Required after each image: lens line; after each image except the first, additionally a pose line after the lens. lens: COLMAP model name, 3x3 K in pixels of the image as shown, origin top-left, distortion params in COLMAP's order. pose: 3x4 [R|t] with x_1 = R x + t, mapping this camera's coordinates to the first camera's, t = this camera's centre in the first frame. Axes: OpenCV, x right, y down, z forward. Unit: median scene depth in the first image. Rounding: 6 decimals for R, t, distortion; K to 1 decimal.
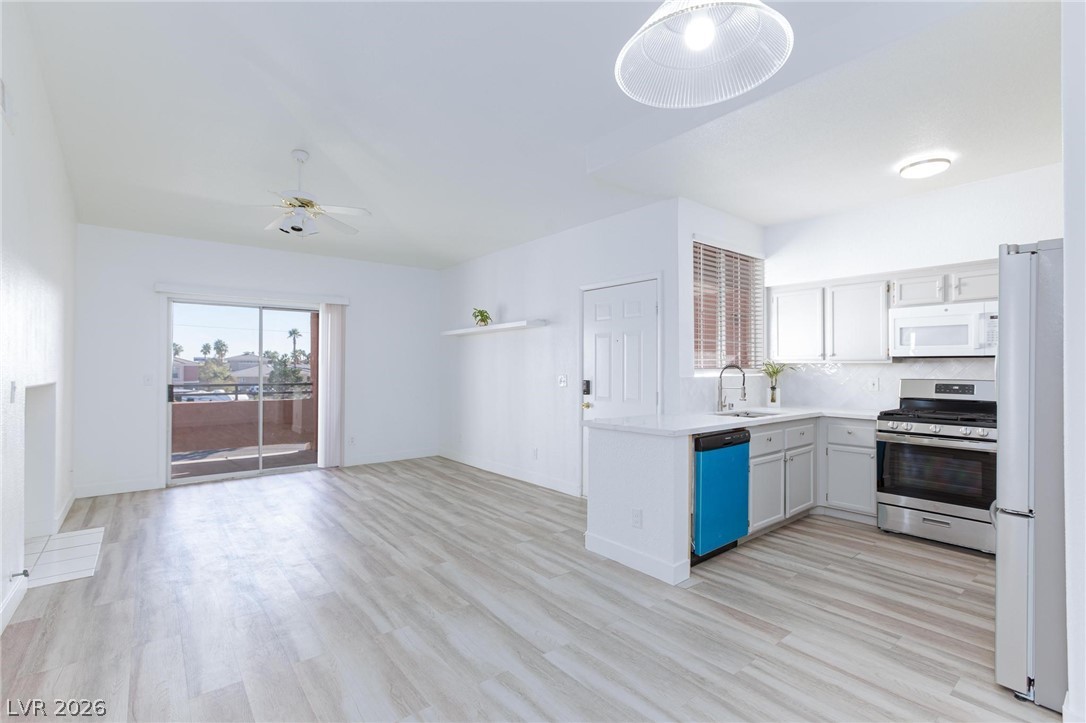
lens RADIAL K [[497.9, 0, 543.1], [0, 497.9, 364.0], [0, 0, 1]] dist [-0.033387, 0.023750]
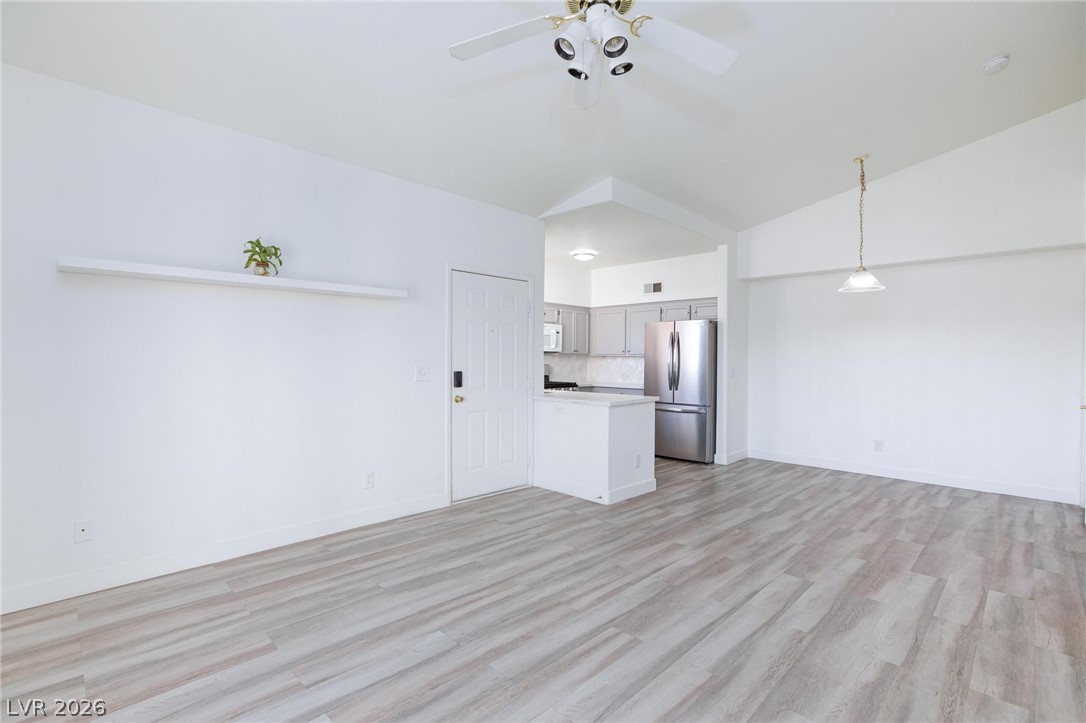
lens RADIAL K [[500.4, 0, 543.0], [0, 500.4, 361.5], [0, 0, 1]] dist [-0.035641, 0.023022]
pose [[-0.107300, -0.008805, 0.994188, -0.961854], [-0.016303, 0.999842, 0.007096, 0.007912], [-0.994093, -0.015447, -0.107427, 1.109260]]
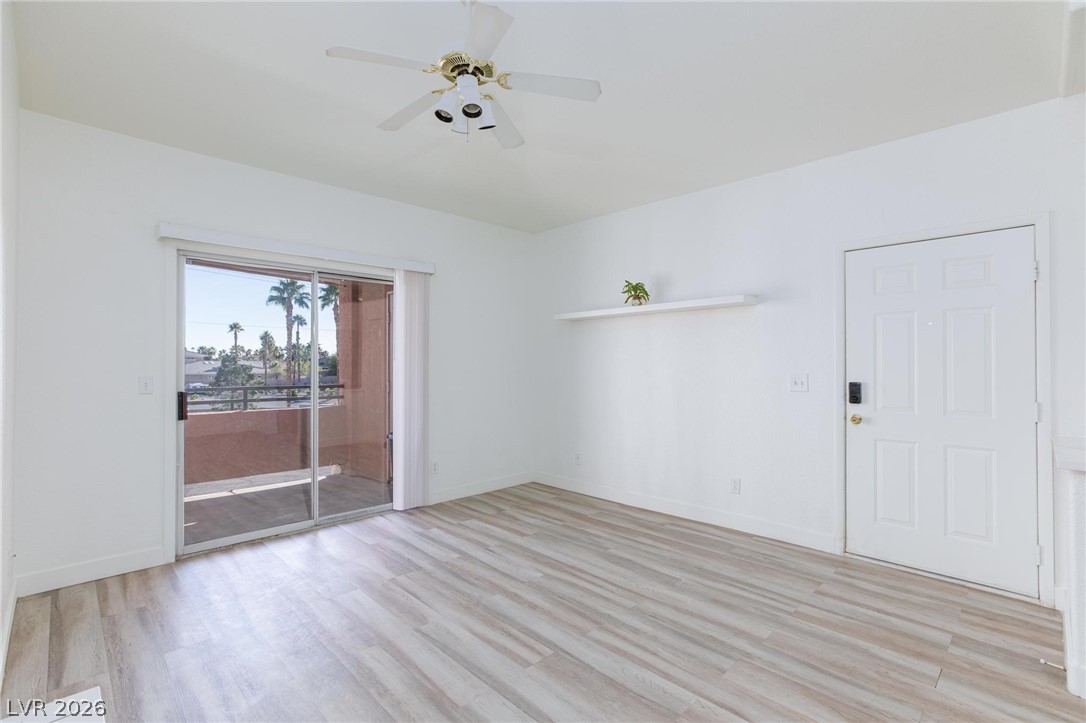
lens RADIAL K [[500.4, 0, 543.0], [0, 500.4, 361.5], [0, 0, 1]] dist [-0.035641, 0.023022]
pose [[0.995231, -0.000166, 0.097549, -0.469466], [-0.000023, 0.999998, 0.001941, 0.003771], [-0.097549, -0.001934, 0.995229, 0.437555]]
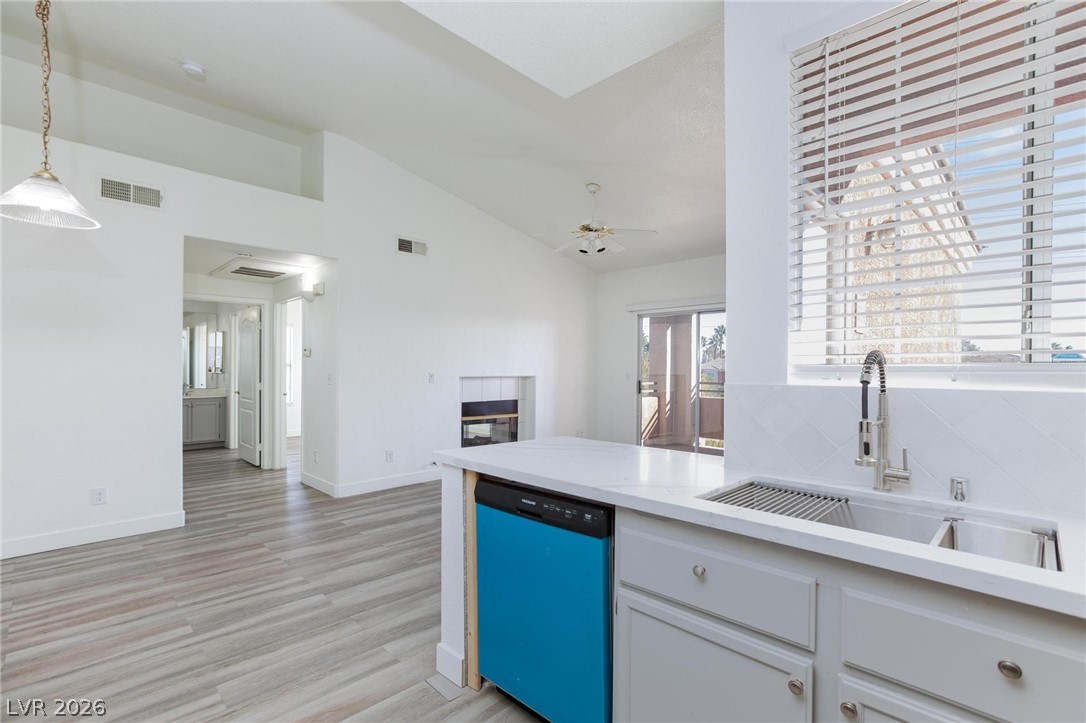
lens RADIAL K [[504.0, 0, 538.7], [0, 504.0, 363.6], [0, 0, 1]] dist [-0.036564, 0.023568]
pose [[0.095317, -0.009588, -0.995401, 0.701101], [0.001718, 0.999954, -0.009467, 0.011689], [0.995445, -0.000808, 0.095329, 0.765413]]
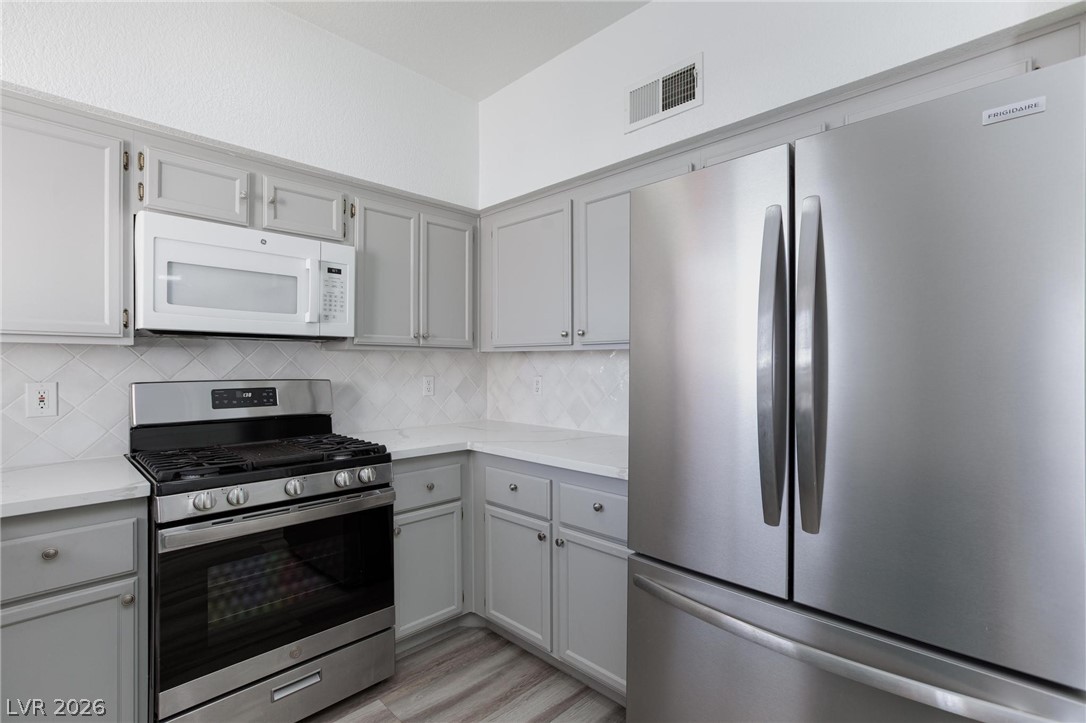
lens RADIAL K [[504.0, 0, 538.7], [0, 504.0, 363.6], [0, 0, 1]] dist [-0.036564, 0.023568]
pose [[-0.098452, -0.002036, 0.995140, 0.263424], [-0.007788, 0.999969, 0.001275, 0.010535], [-0.995111, -0.007625, -0.098464, 0.708375]]
